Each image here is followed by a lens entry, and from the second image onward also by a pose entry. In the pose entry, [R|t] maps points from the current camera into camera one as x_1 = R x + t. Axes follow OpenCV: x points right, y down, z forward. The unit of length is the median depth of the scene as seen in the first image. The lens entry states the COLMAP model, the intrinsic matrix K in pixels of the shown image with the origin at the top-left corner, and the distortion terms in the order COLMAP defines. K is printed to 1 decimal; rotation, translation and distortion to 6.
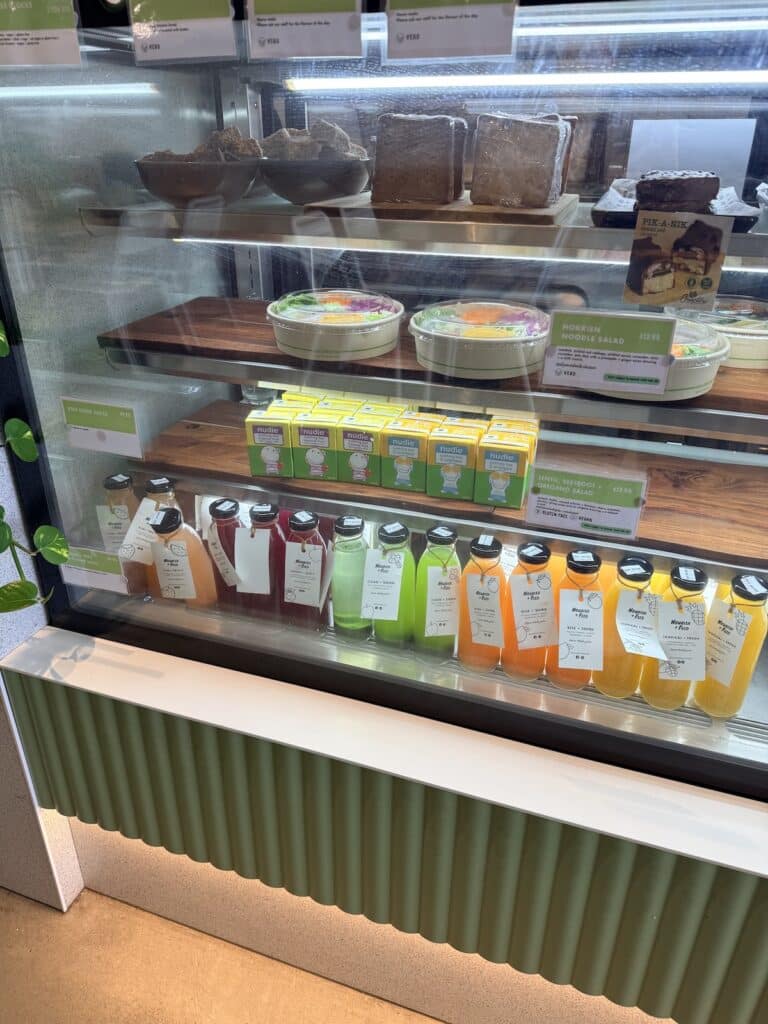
lens RADIAL K [[739.4, 0, 384.0], [0, 739.4, 512.0], [0, 0, 1]] dist [0.093084, -0.001775]
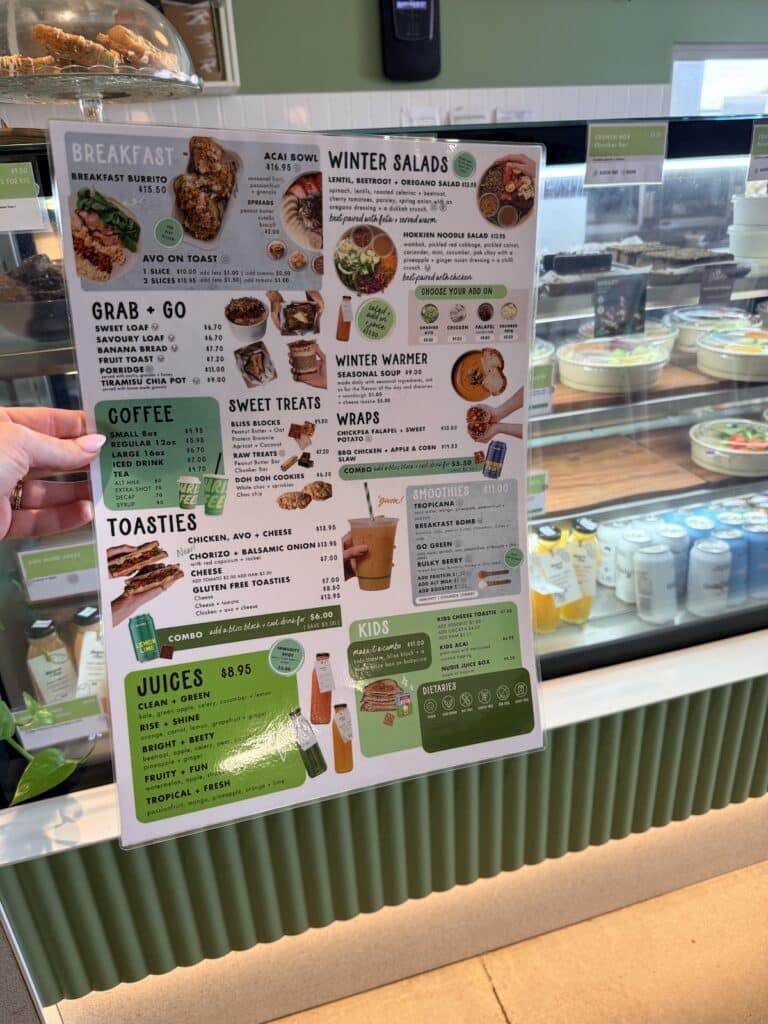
lens RADIAL K [[739.4, 0, 384.0], [0, 739.4, 512.0], [0, 0, 1]] dist [0.093084, -0.001775]
pose [[0.815000, -0.282122, 0.506145, -0.537206], [0.304157, 0.951750, 0.040744, -0.100274], [-0.493218, 0.120741, 0.861486, -0.048905]]
